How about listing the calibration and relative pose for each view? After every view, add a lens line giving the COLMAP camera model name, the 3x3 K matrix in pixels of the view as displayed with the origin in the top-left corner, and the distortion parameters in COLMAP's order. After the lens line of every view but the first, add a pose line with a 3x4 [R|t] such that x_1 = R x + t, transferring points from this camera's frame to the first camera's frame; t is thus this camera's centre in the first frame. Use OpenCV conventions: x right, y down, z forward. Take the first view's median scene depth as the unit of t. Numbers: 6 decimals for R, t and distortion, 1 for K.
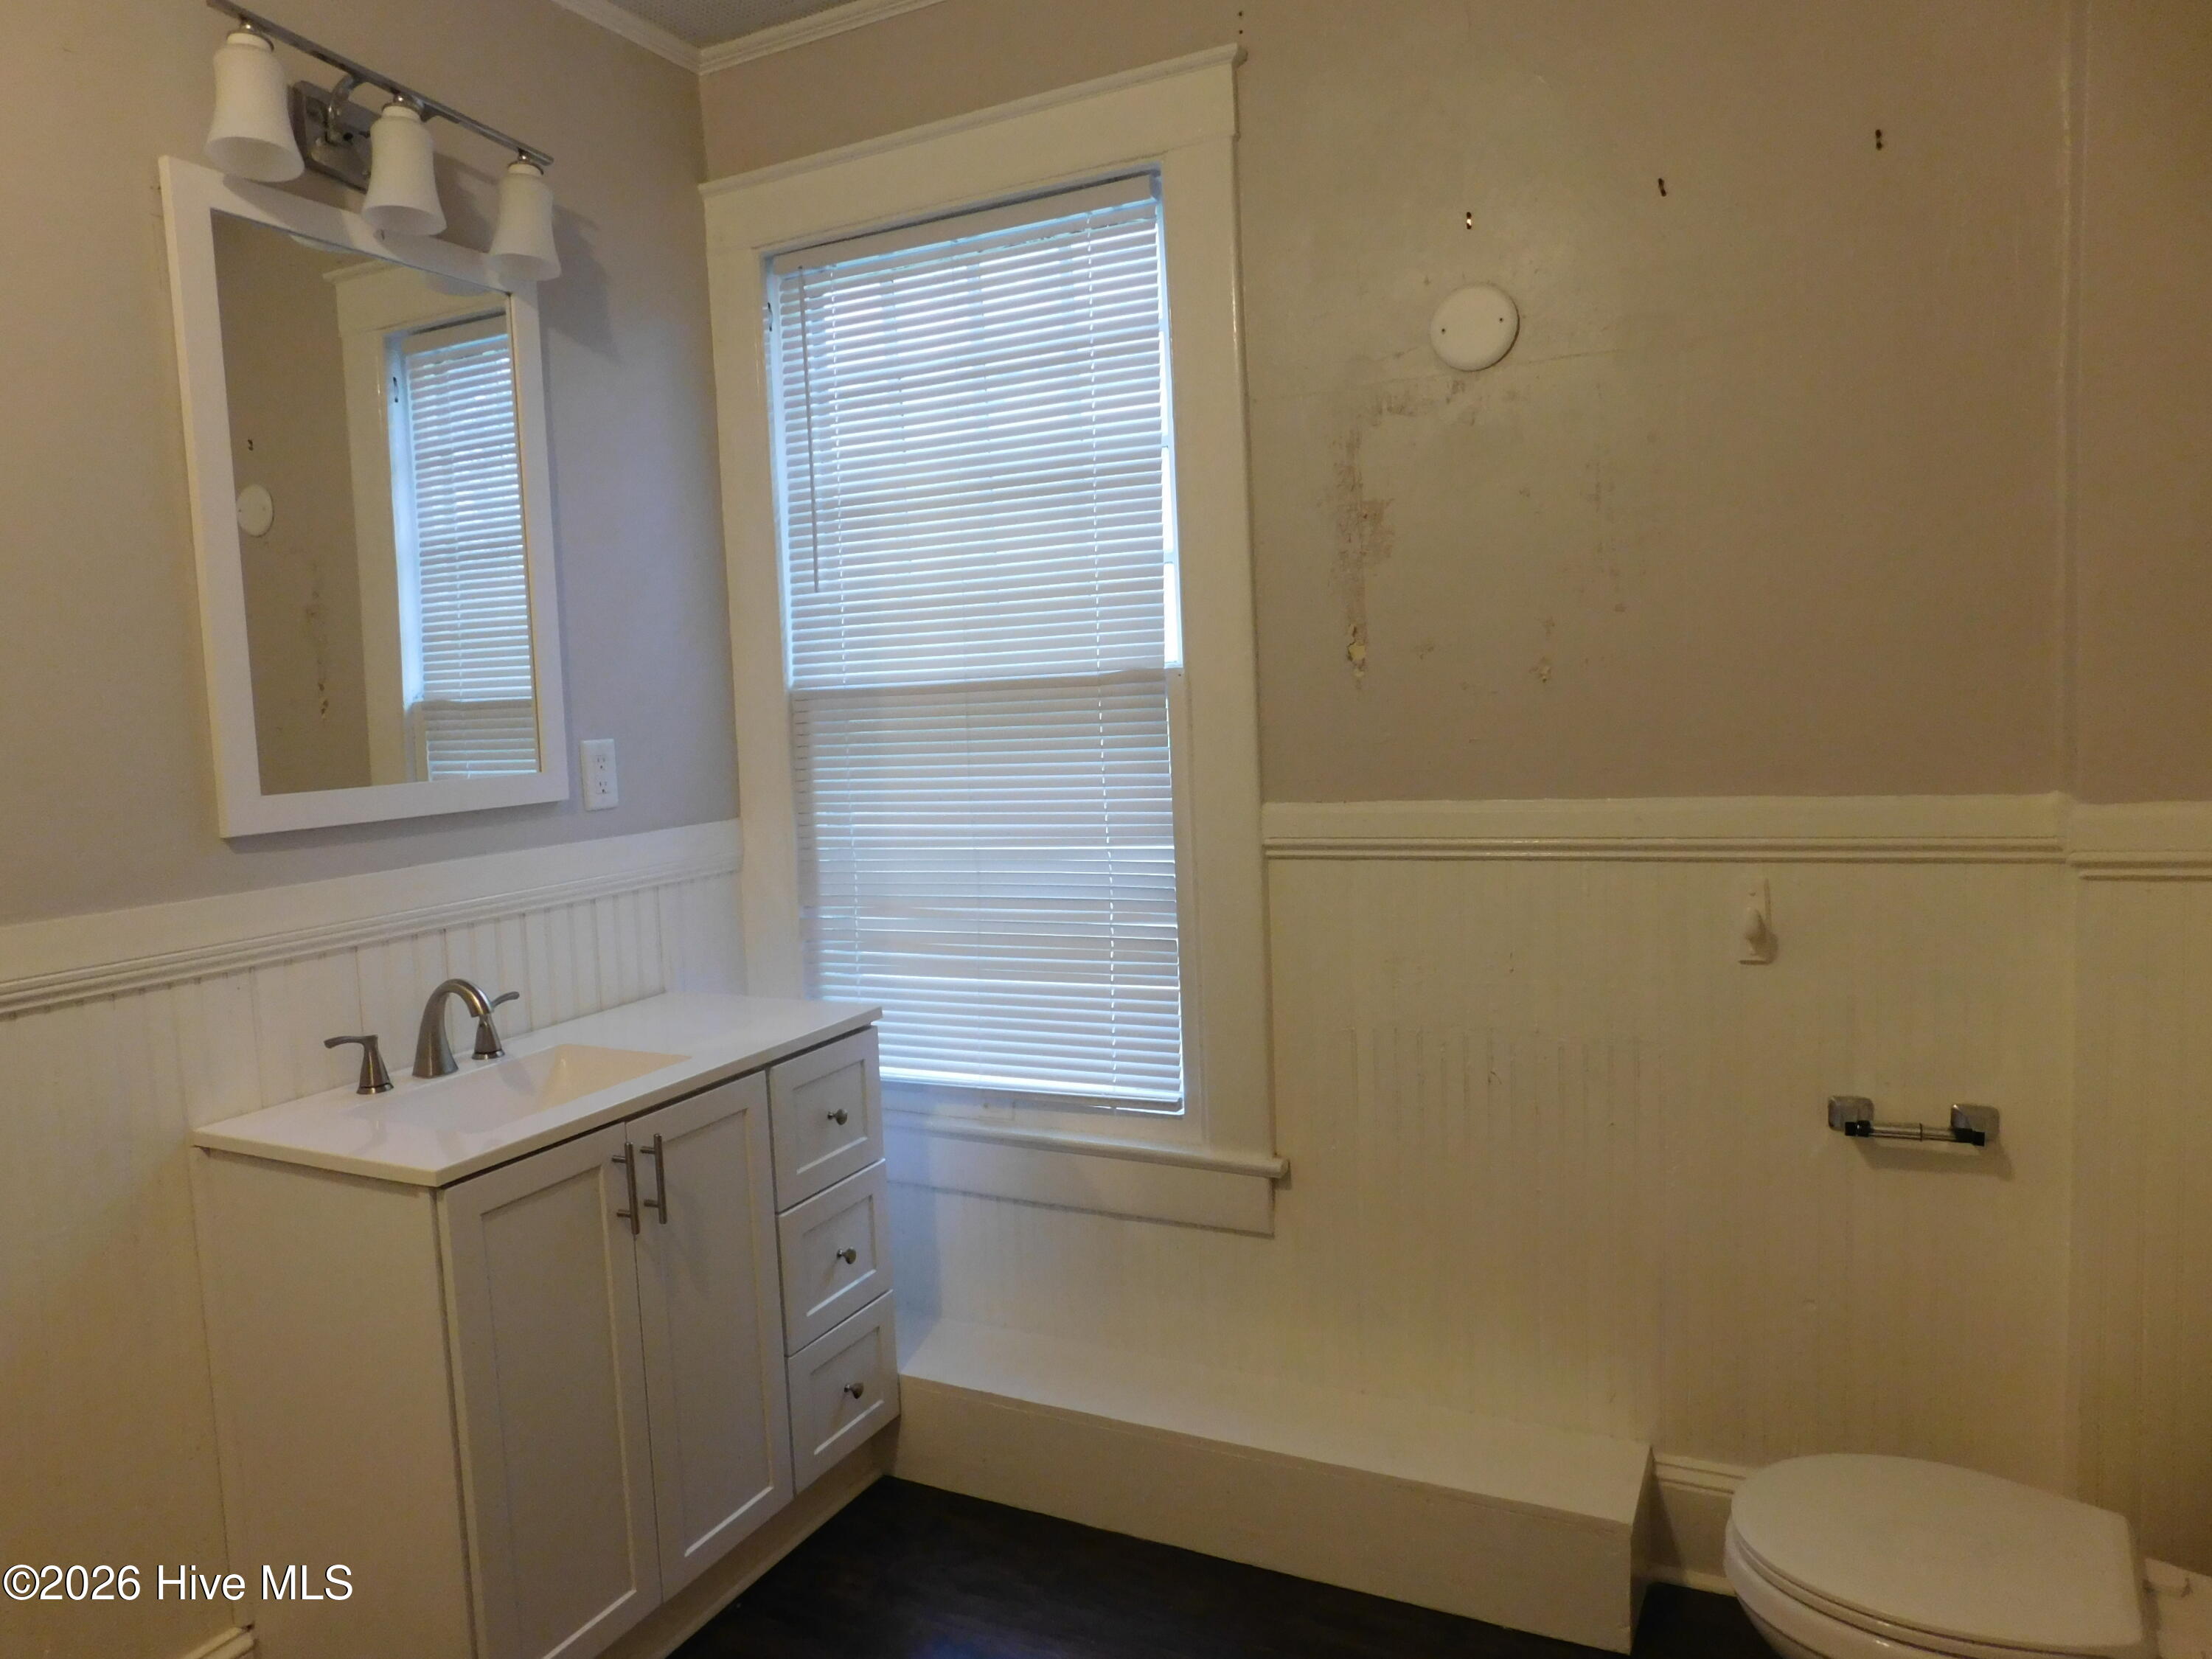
lens RADIAL K [[1454.9, 0, 1096.6], [0, 1454.9, 824.5], [0, 0, 1]] dist [-0.077619, 0.055611]
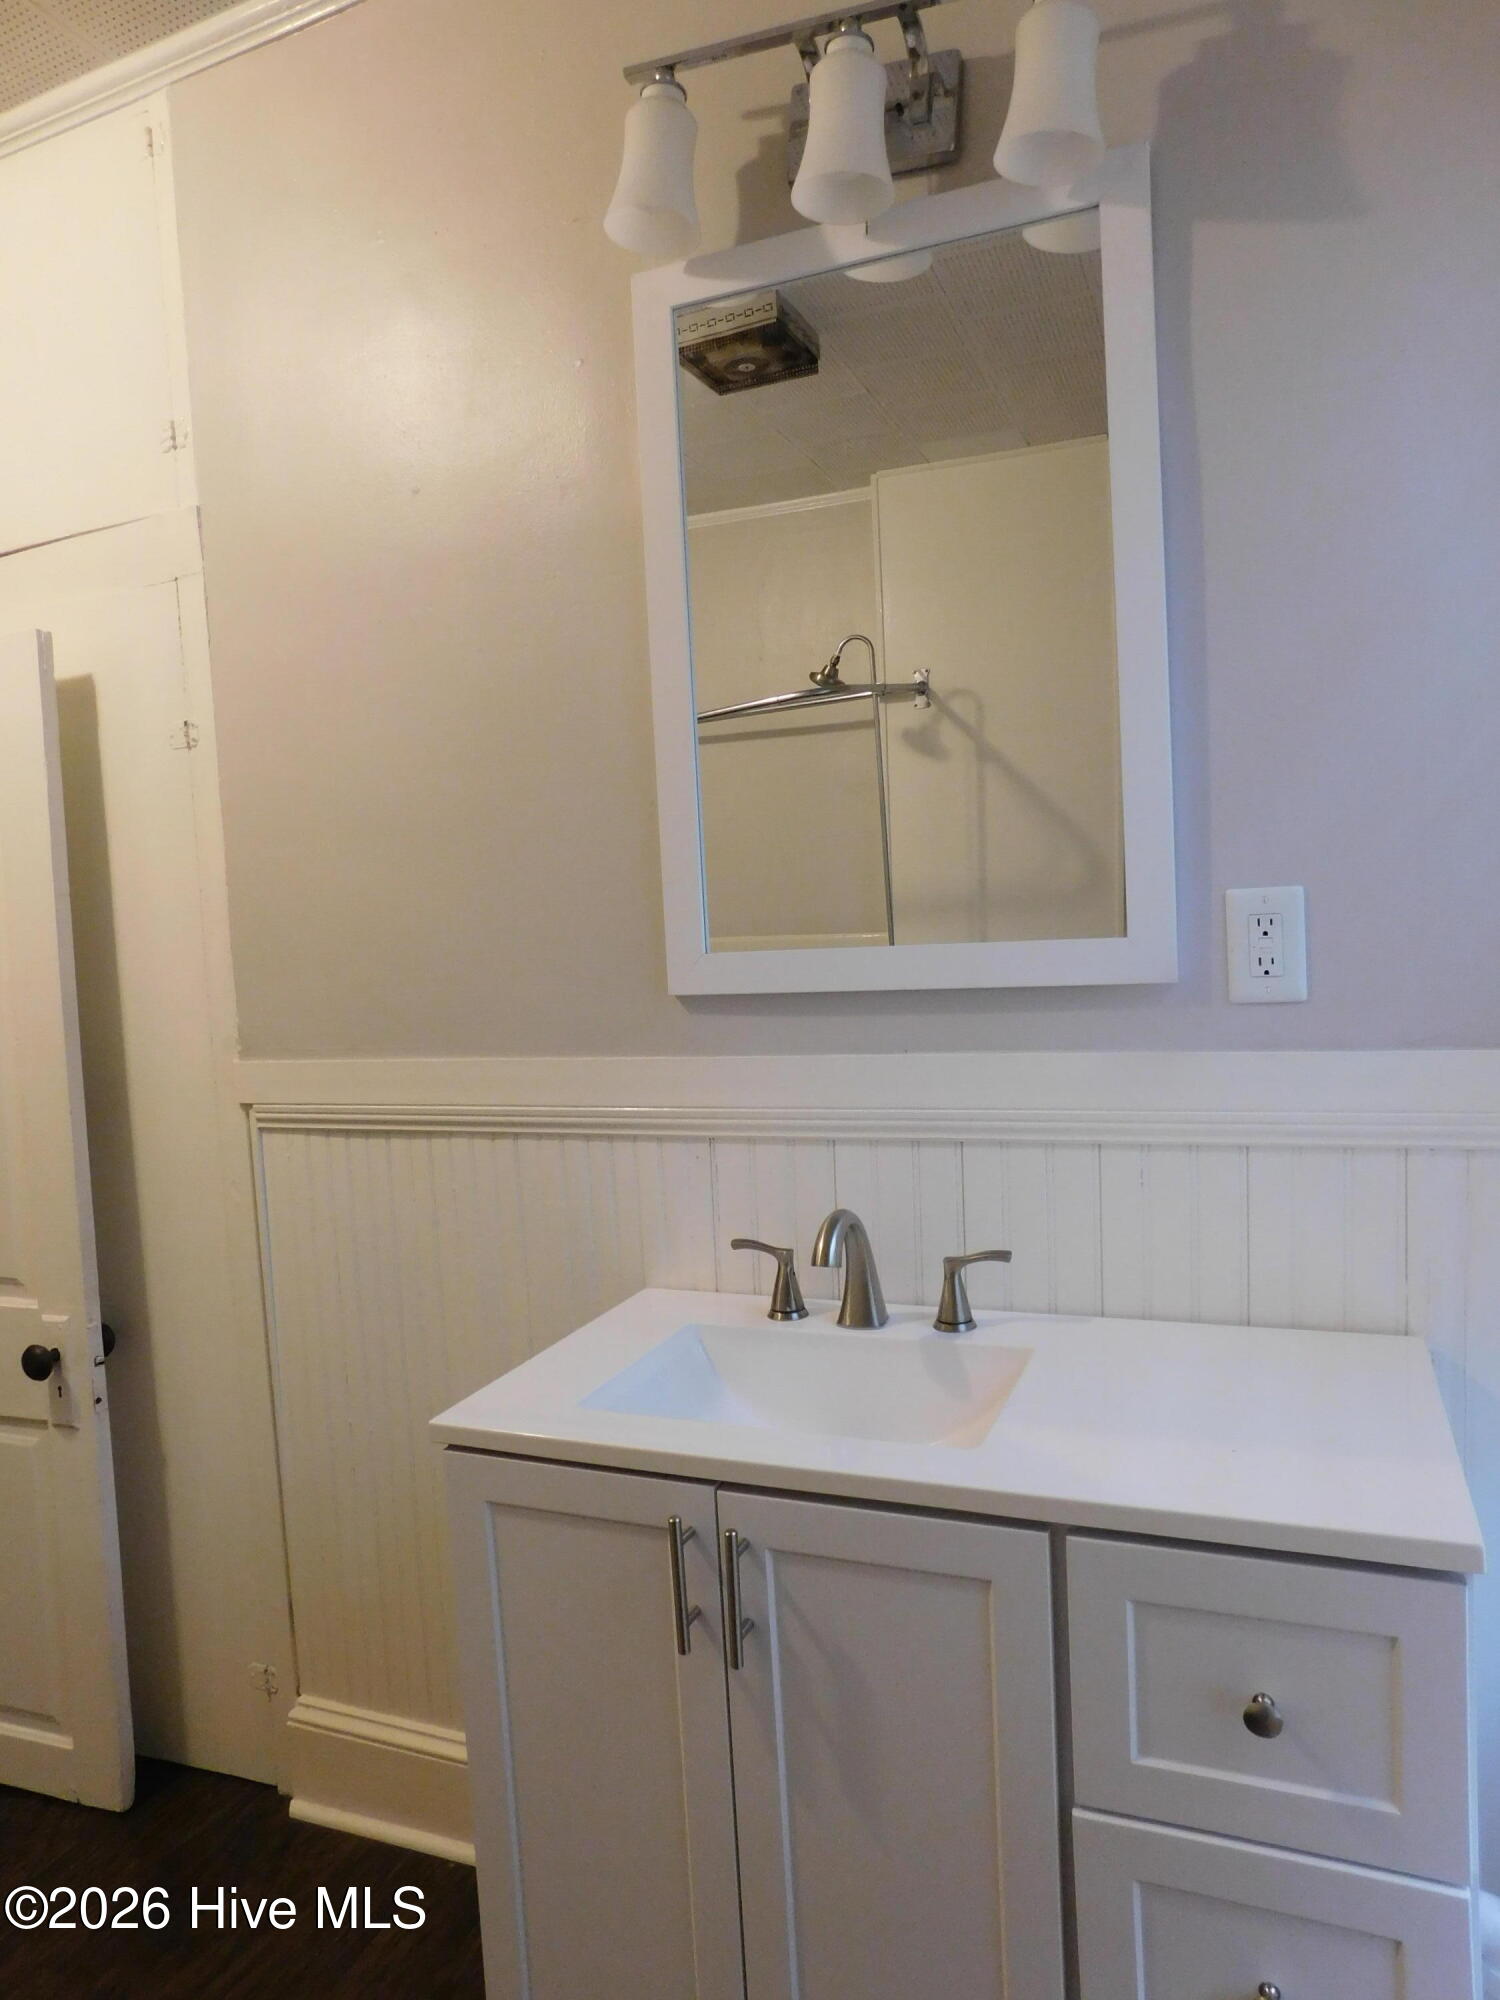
lens RADIAL K [[1315.5, 0, 750.0], [0, 1315.5, 1000.0], [0, 0, 1]] dist [-0.077619, 0.055611]
pose [[0.064319, 0.097882, -0.993117, 0.226112], [-0.043767, 0.994497, 0.095183, -0.066323], [0.996969, 0.037344, 0.068250, 0.919869]]
